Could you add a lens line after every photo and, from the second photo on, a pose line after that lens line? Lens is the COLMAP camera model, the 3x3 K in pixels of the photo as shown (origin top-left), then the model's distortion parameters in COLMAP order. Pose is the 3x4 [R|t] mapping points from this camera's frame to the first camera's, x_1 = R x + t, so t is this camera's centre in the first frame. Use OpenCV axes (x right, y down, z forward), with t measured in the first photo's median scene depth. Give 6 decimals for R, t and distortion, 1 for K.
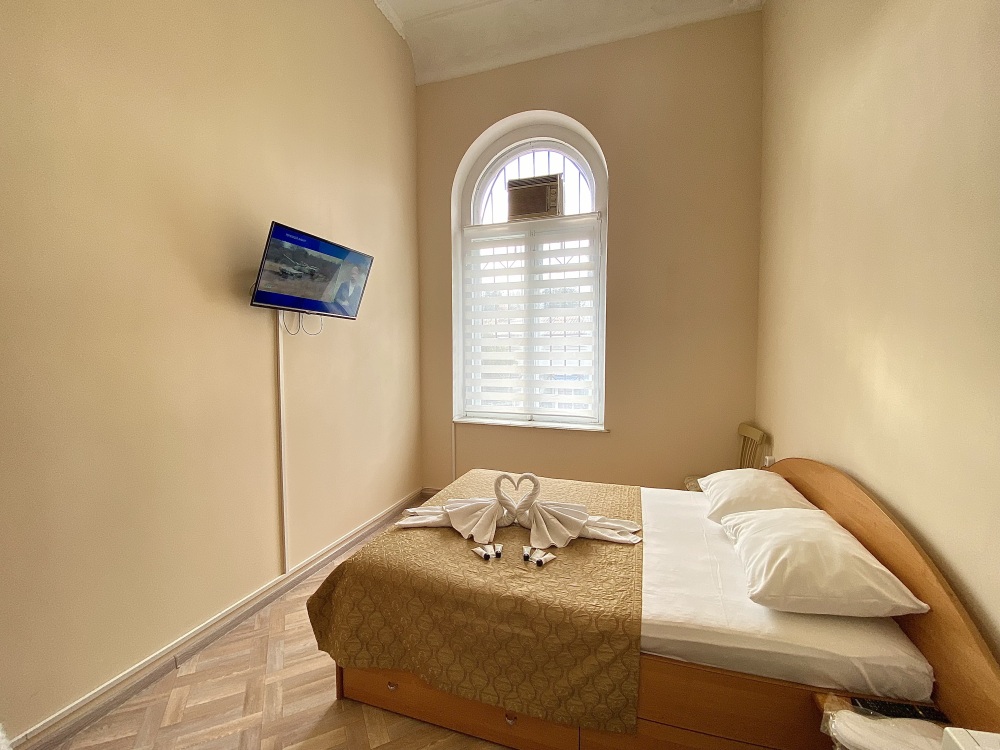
lens RADIAL K [[402.6, 0, 500.0], [0, 402.6, 375.0], [0, 0, 1]] dist [0.013848, -0.013107]
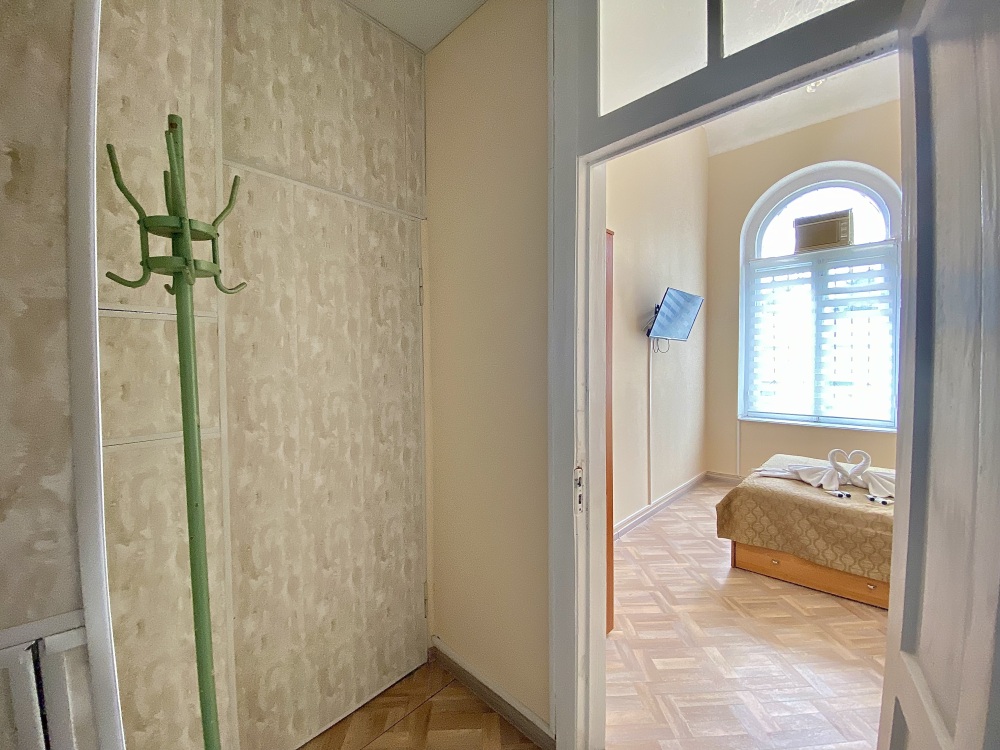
lens RADIAL K [[406.9, 0, 495.6], [0, 406.9, 372.4], [0, 0, 1]] dist [0.017291, -0.021171]
pose [[0.903741, 0.008318, -0.427998, -0.512379], [-0.020576, 0.999500, -0.024024, 0.036498], [0.427584, 0.030518, 0.903460, -0.907856]]
